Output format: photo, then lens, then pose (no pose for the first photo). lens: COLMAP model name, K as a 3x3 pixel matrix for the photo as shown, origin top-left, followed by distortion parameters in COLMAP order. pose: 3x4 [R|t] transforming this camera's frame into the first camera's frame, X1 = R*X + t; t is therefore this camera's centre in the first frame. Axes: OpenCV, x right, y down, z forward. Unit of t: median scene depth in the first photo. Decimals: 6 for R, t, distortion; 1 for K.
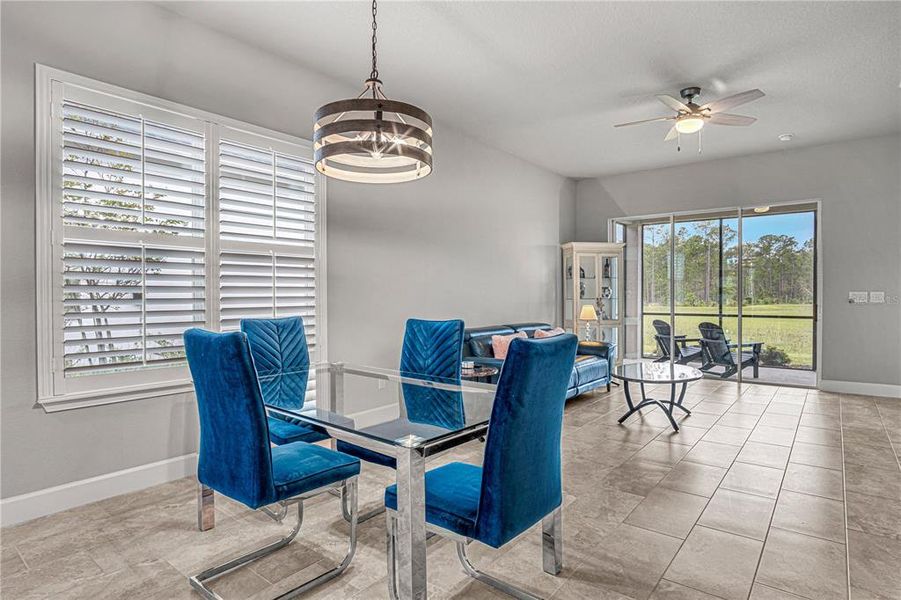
lens RADIAL K [[500.5, 0, 446.9], [0, 500.5, 291.9], [0, 0, 1]] dist [-0.018631, 0.000875]
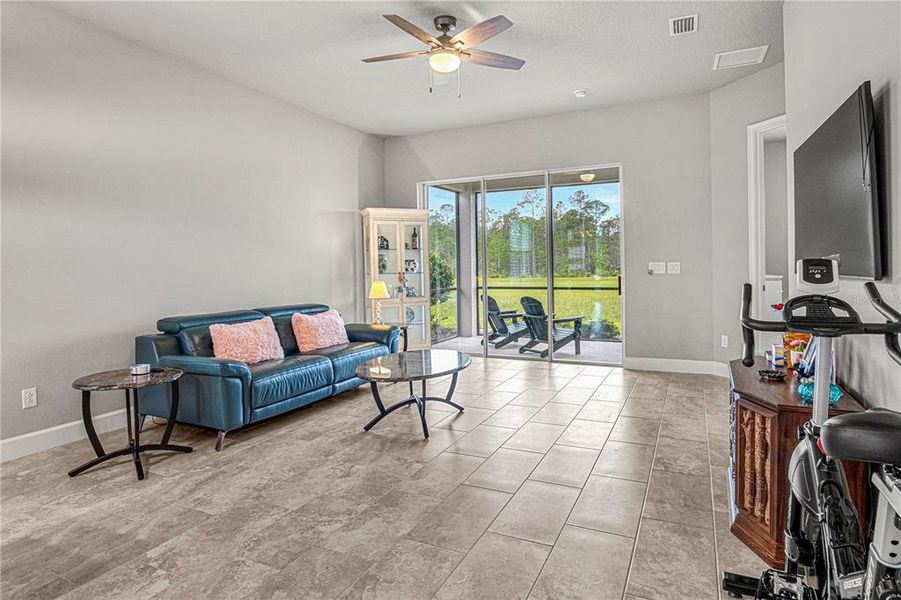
lens RADIAL K [[518.6, 0, 445.8], [0, 518.6, 259.6], [0, 0, 1]] dist [-0.020138, -0.000009]
pose [[0.975449, -0.009644, 0.220014, 0.183897], [0.012213, 0.999872, -0.010321, 0.000208], [-0.219886, 0.012755, 0.975442, 0.104439]]
